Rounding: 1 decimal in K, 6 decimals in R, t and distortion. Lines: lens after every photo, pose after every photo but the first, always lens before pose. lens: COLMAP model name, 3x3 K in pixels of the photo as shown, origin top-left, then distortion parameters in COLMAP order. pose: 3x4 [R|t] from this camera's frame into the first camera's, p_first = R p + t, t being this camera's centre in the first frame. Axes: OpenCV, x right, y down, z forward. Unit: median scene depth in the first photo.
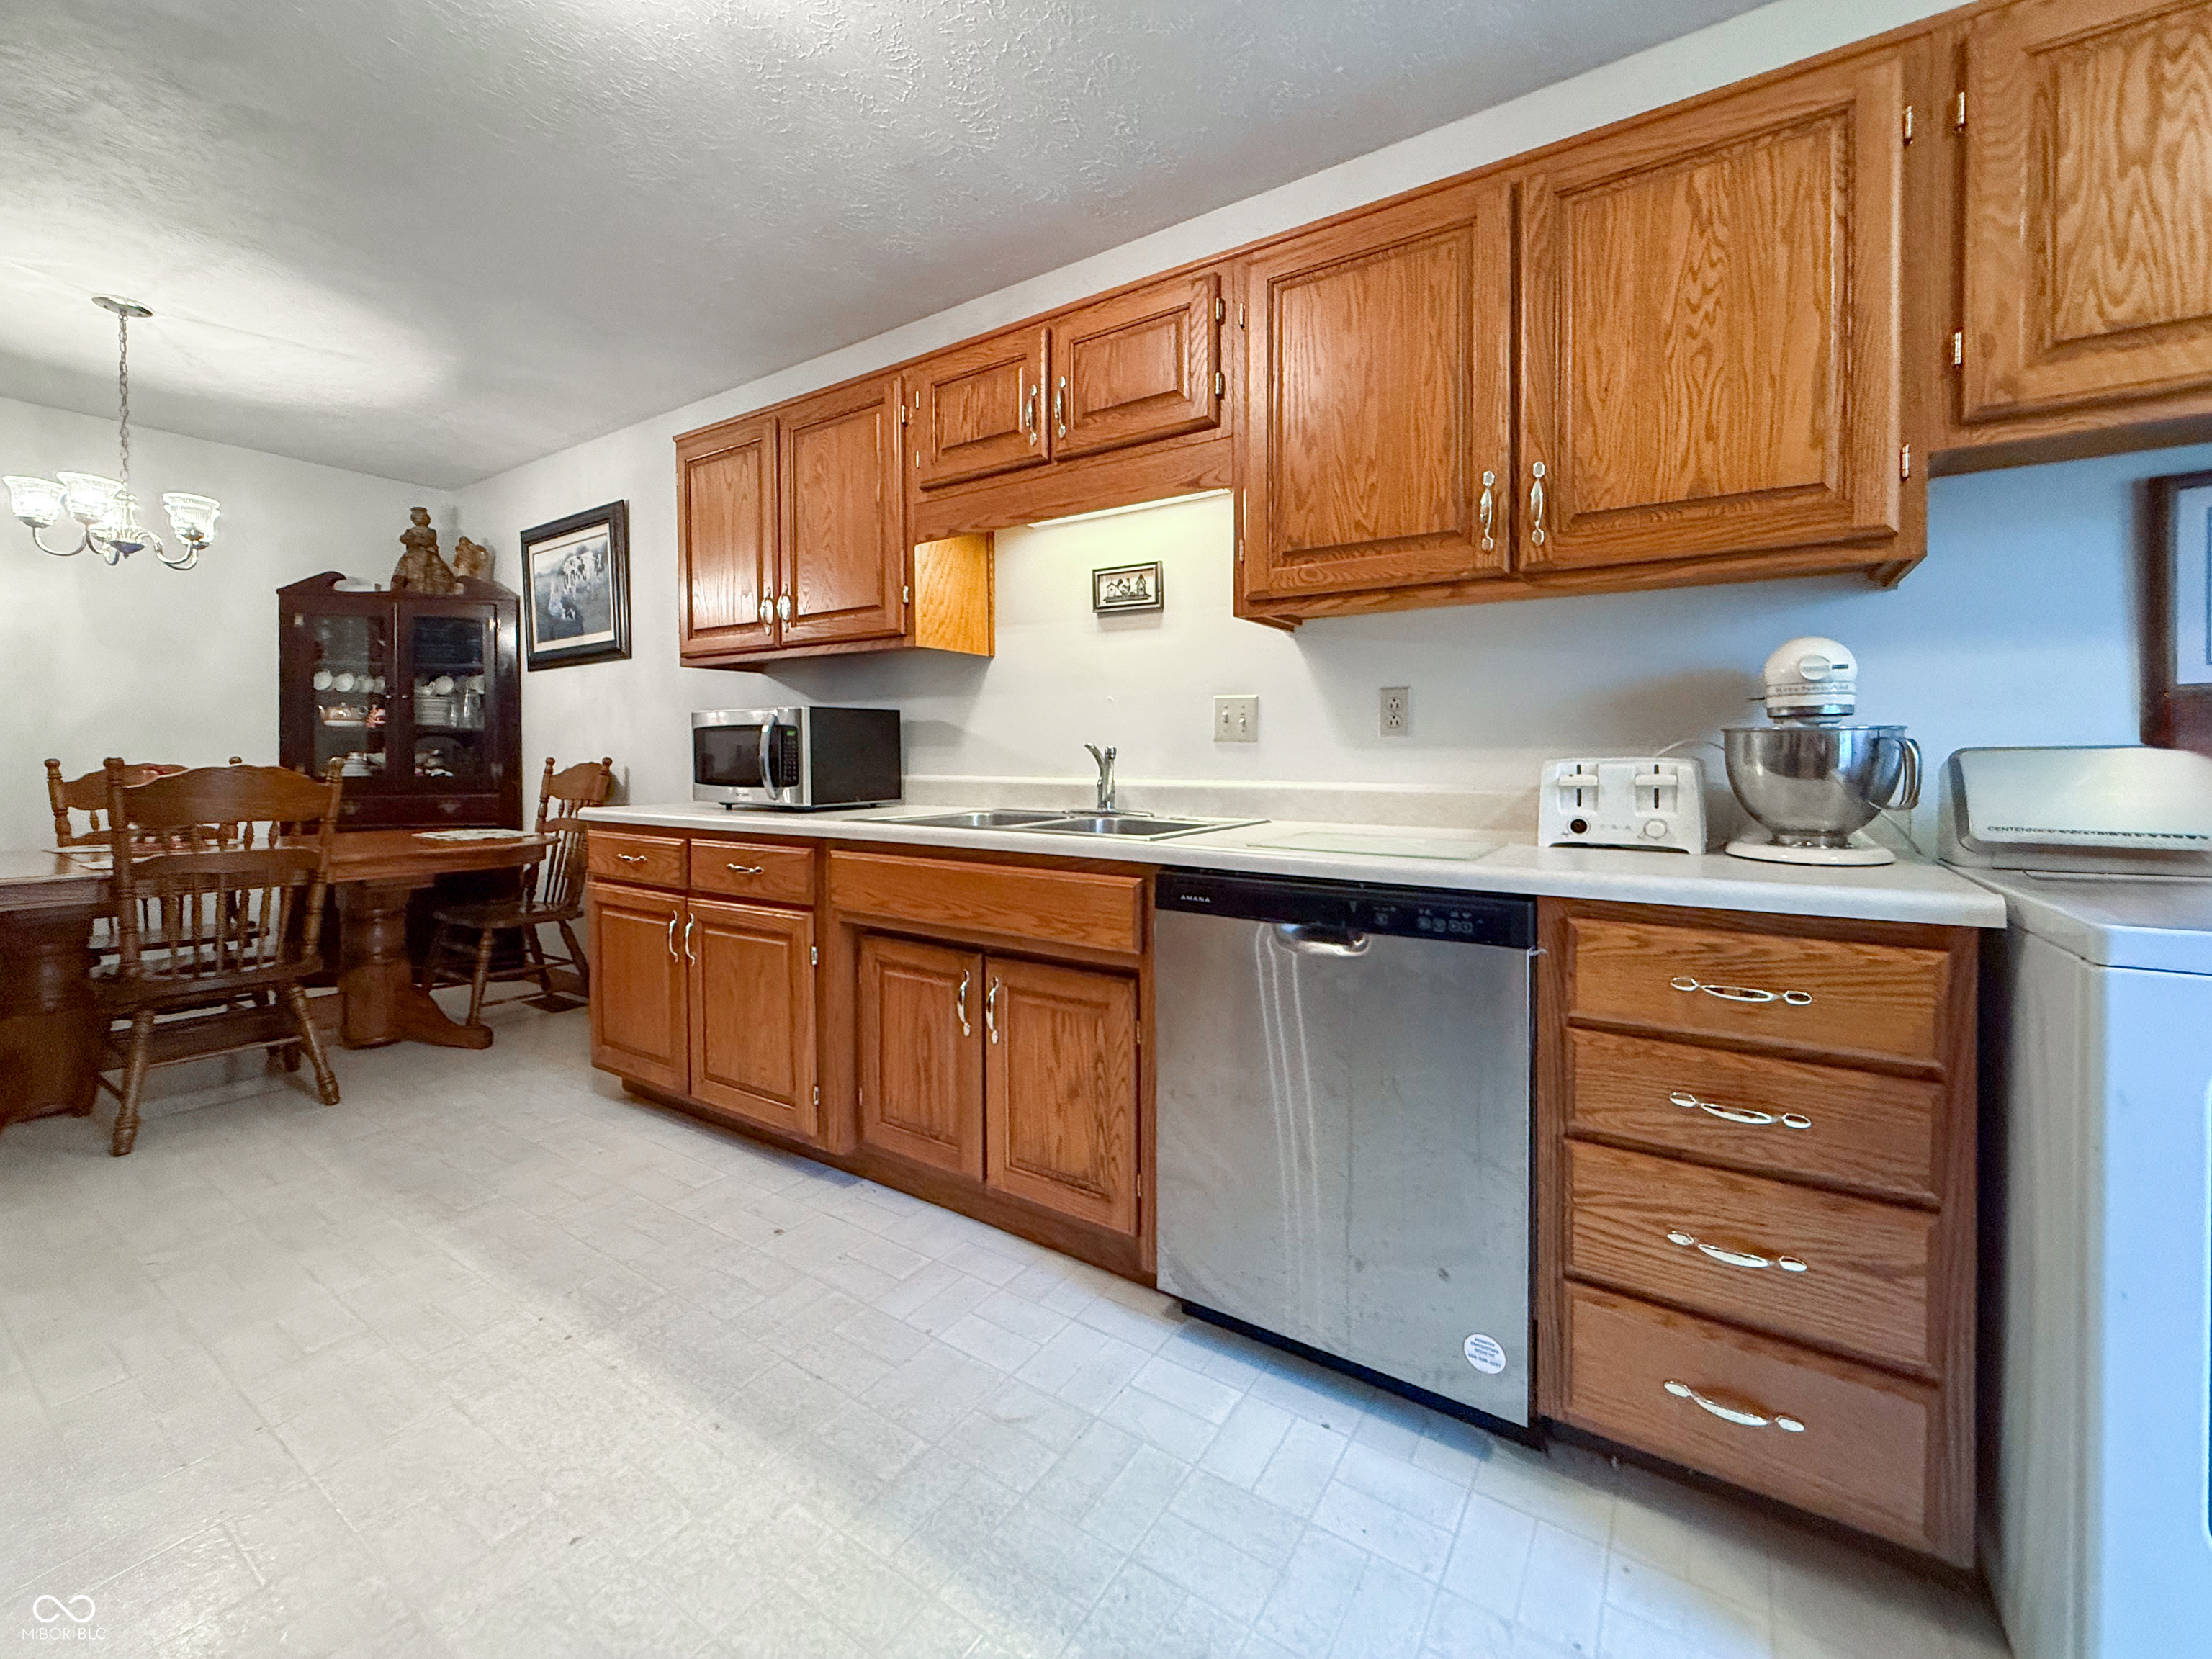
lens RADIAL K [[888.7, 0, 1101.1], [0, 888.7, 756.4], [0, 0, 1]] dist [0.001842, 0.000225]
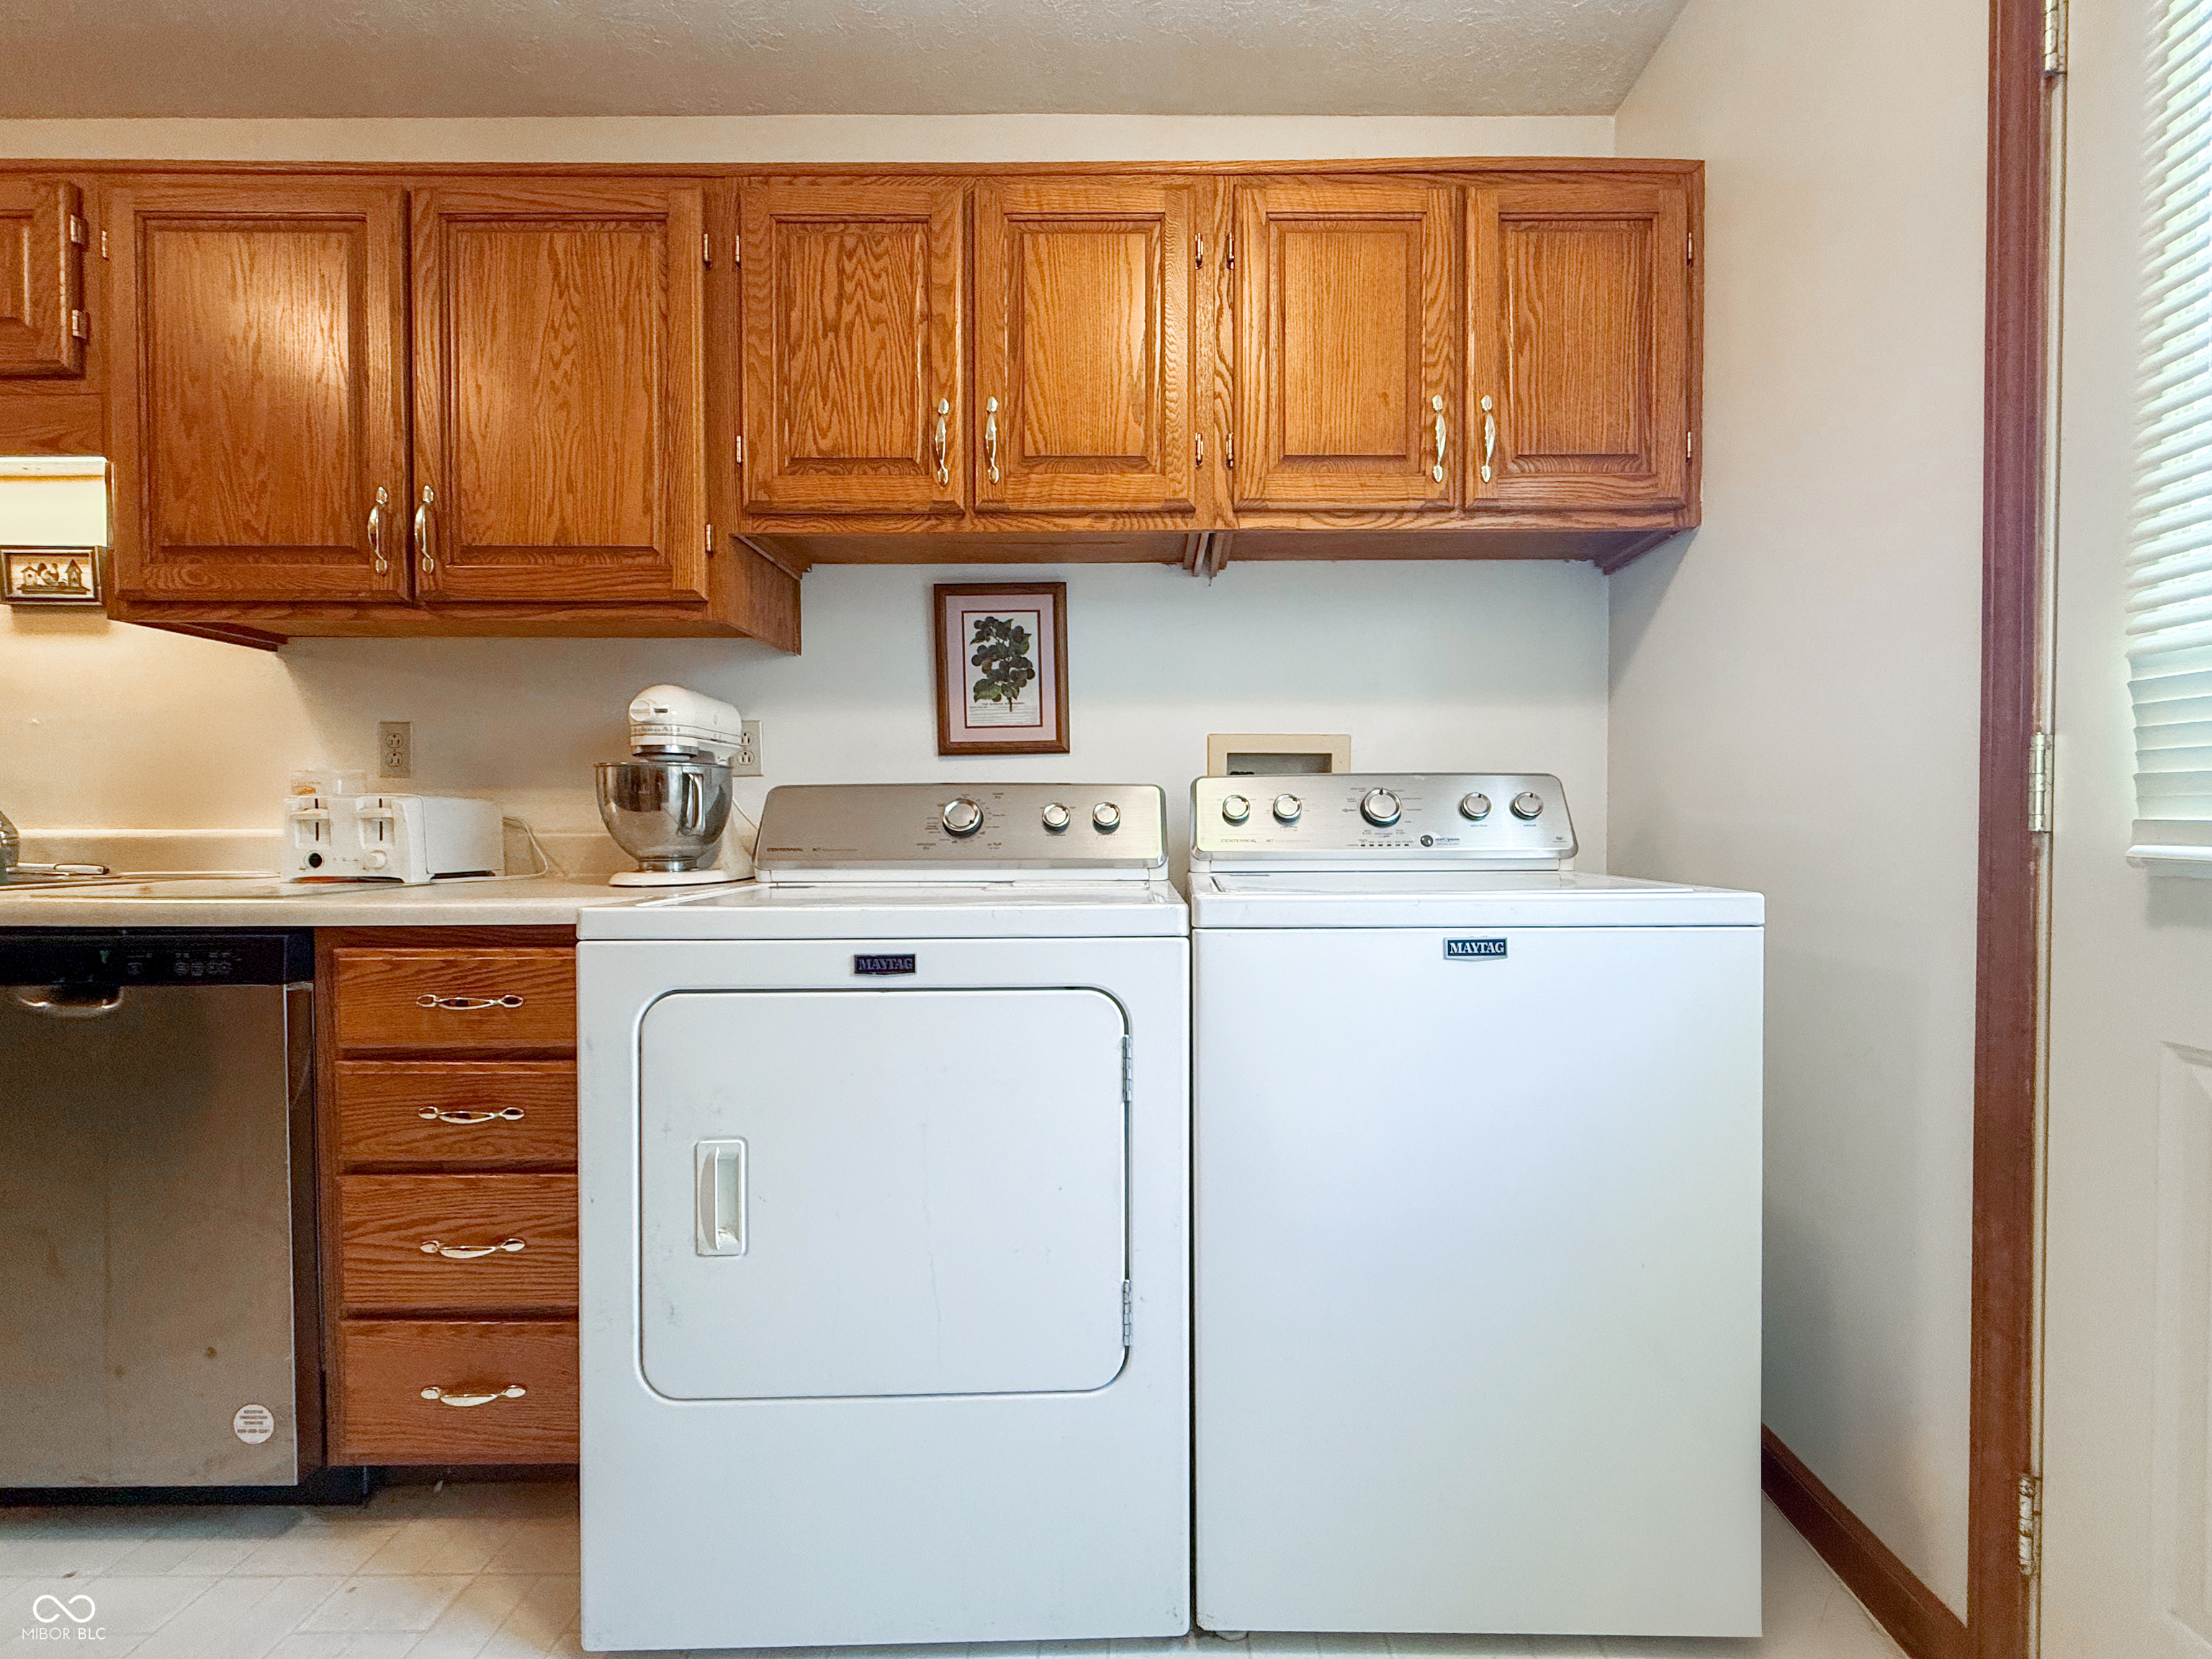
lens RADIAL K [[935.9, 0, 1115.8], [0, 935.9, 834.8], [0, 0, 1]] dist [0.002760, -0.000721]
pose [[0.837476, -0.004052, 0.546459, 0.608170], [0.000315, 0.999976, 0.006931, 0.045306], [-0.546473, -0.005632, 0.837457, -0.291996]]
